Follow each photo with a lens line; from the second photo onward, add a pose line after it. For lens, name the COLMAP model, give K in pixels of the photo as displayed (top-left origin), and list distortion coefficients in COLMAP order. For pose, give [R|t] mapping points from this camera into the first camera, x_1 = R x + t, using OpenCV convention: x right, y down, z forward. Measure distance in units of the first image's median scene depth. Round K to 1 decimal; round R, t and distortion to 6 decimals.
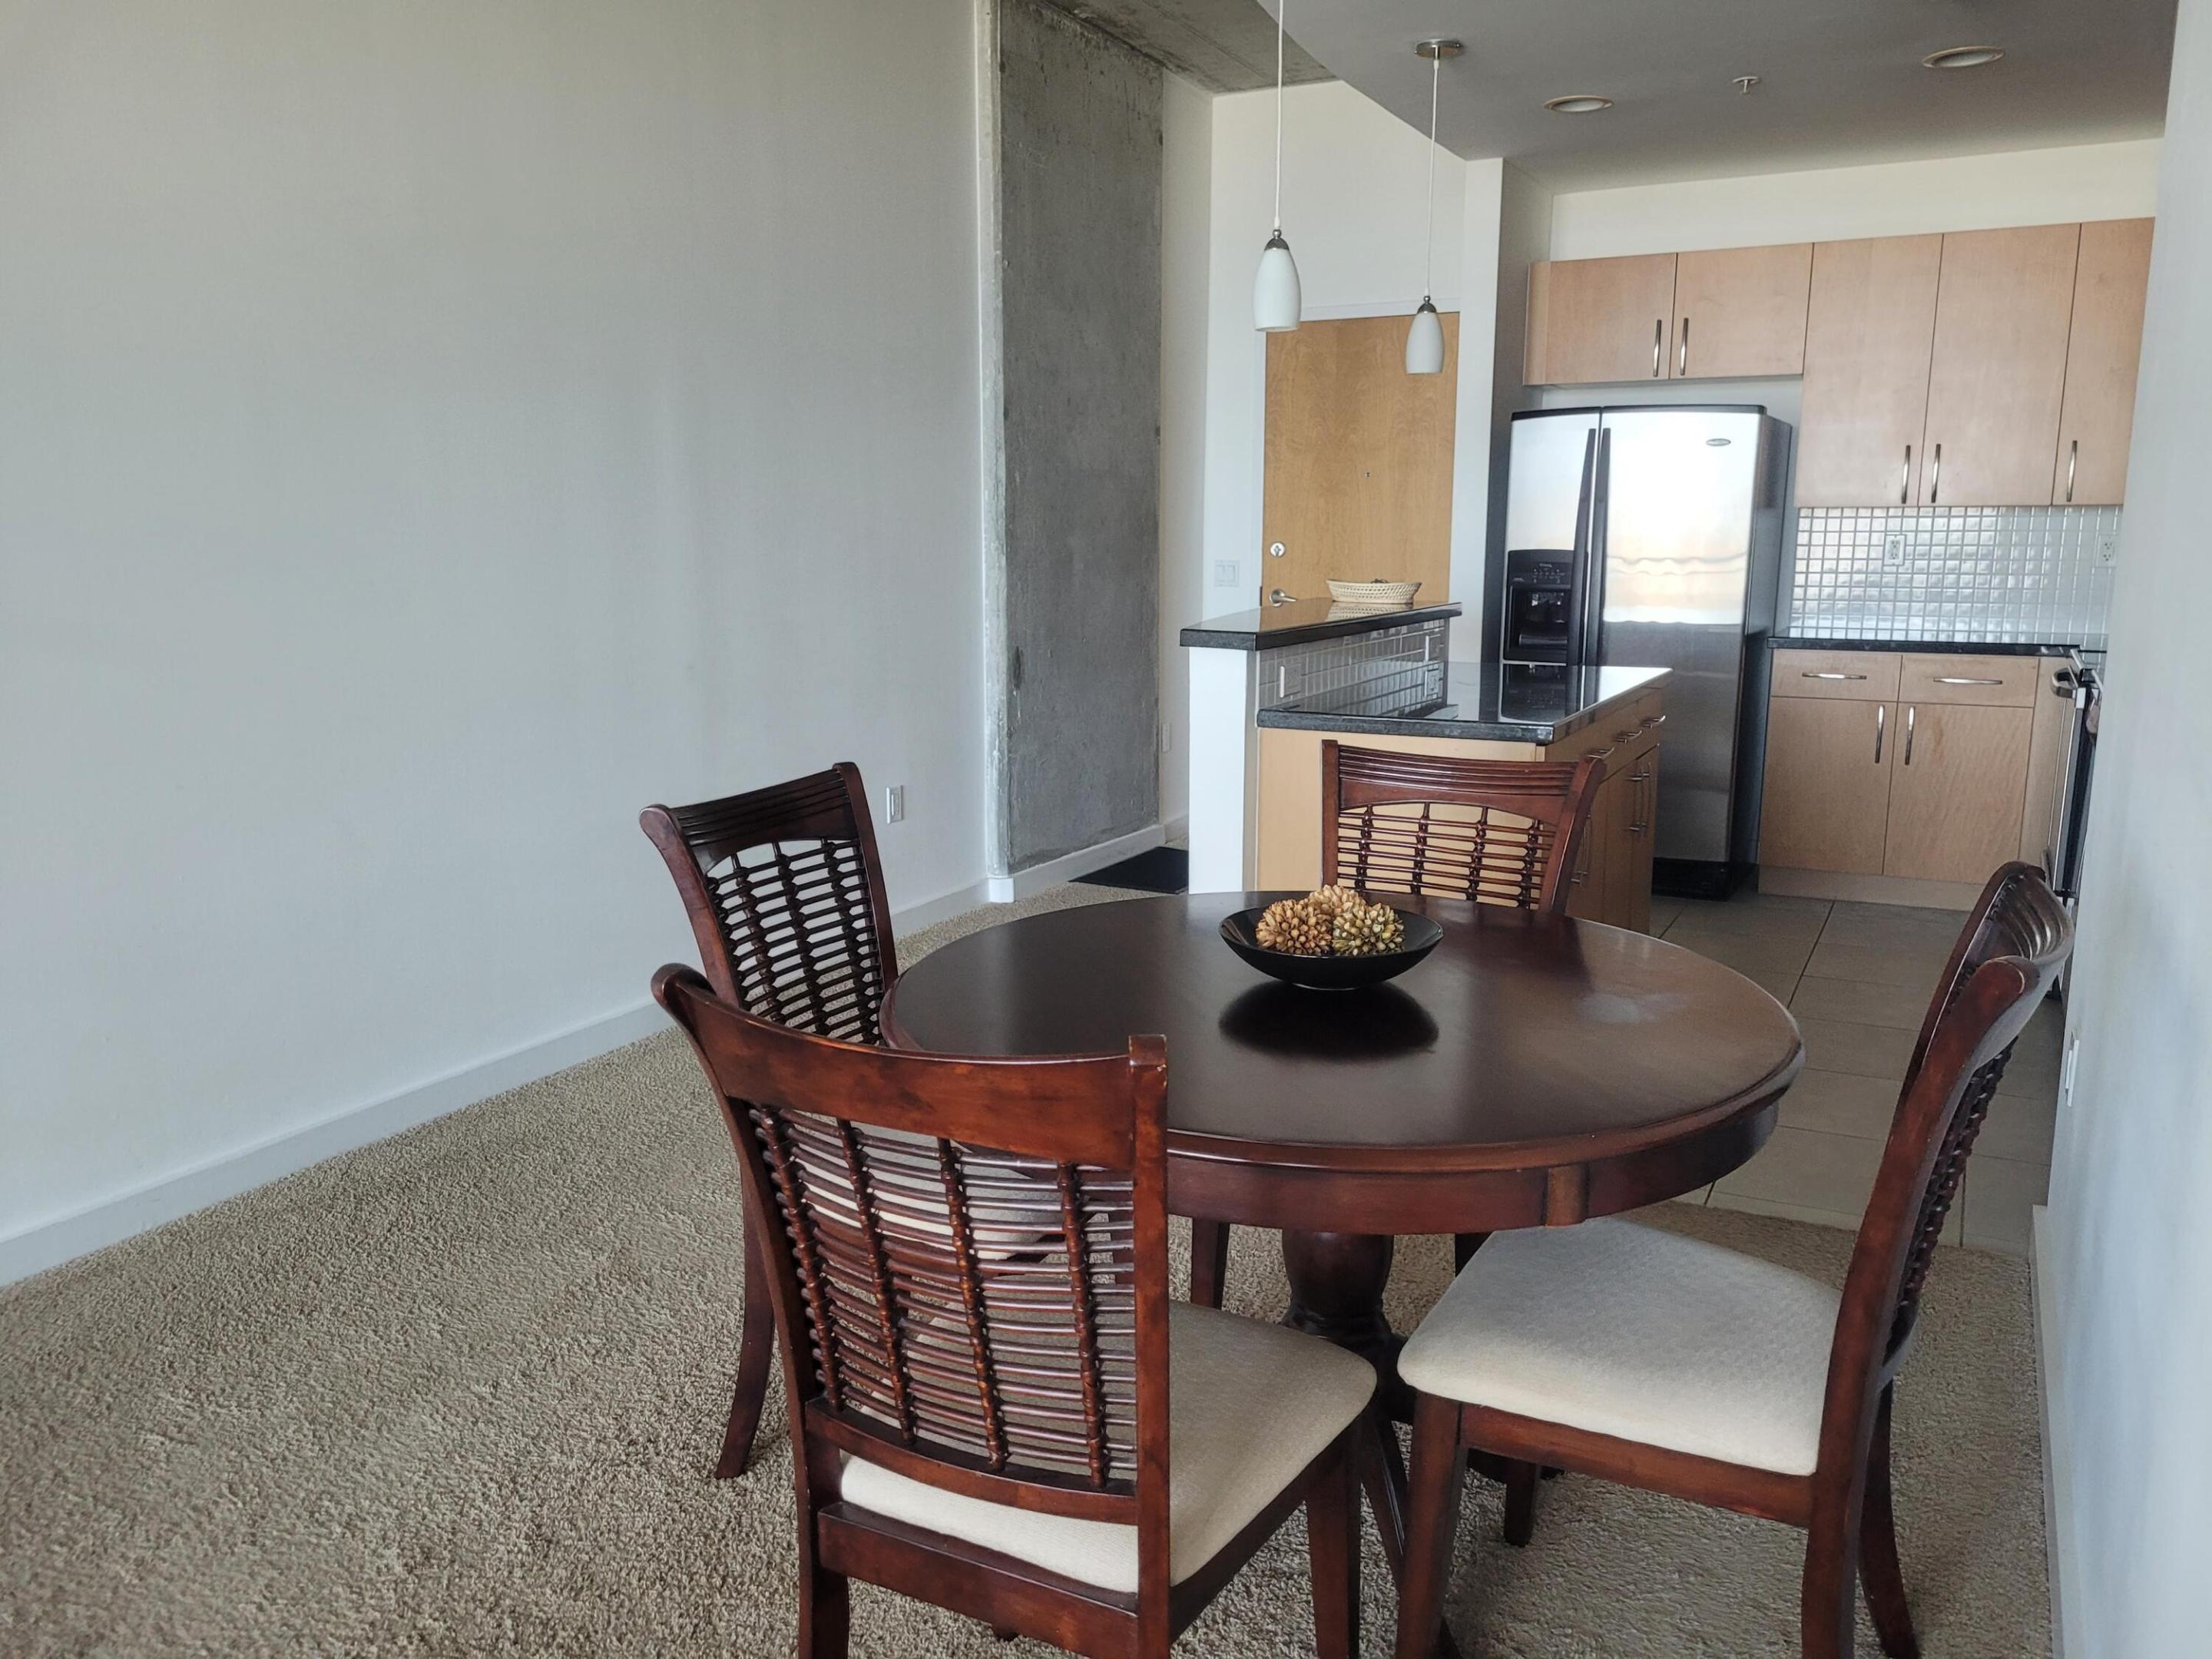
lens RADIAL K [[1676.2, 0, 1116.1], [0, 1676.2, 831.0], [0, 0, 1]] dist [0.044884, -0.034136]
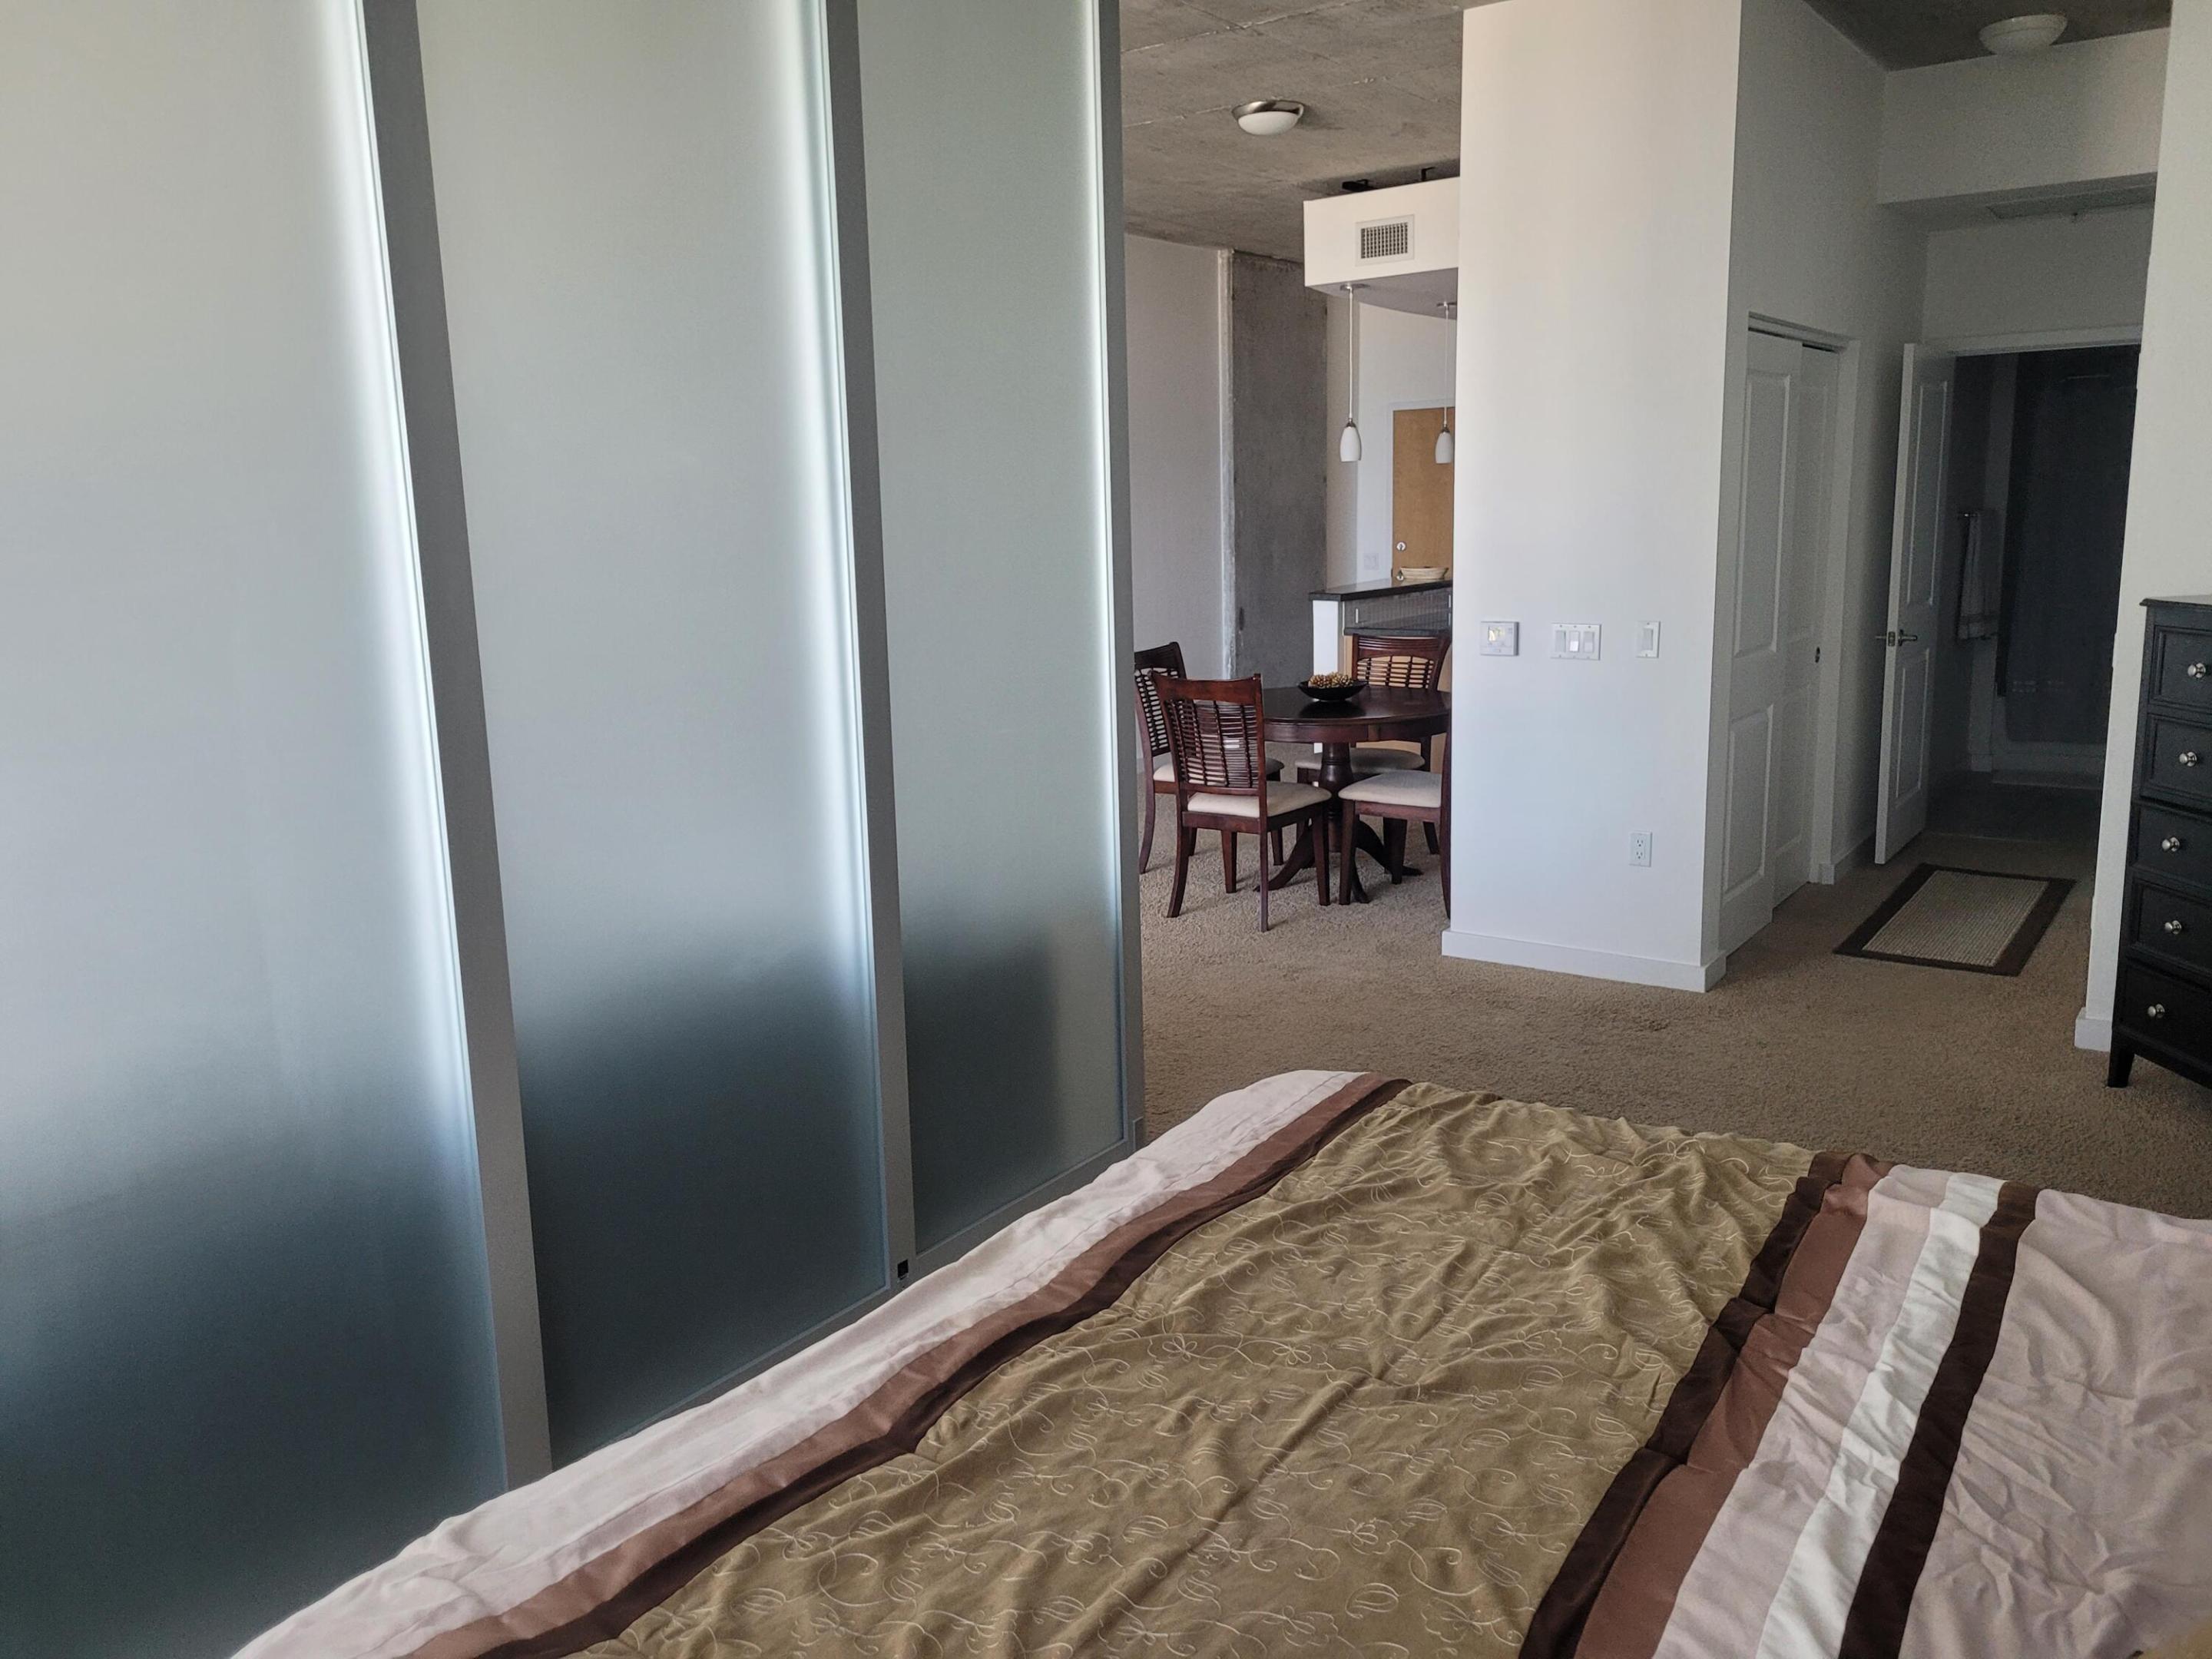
lens RADIAL K [[1676.2, 0, 1092.6], [0, 1676.2, 822.9], [0, 0, 1]] dist [0.044884, -0.034136]
pose [[0.987869, -0.000408, -0.155287, 0.065661], [0.001605, 0.999970, 0.007583, 0.112280], [0.155279, -0.007741, 0.987840, -0.839452]]
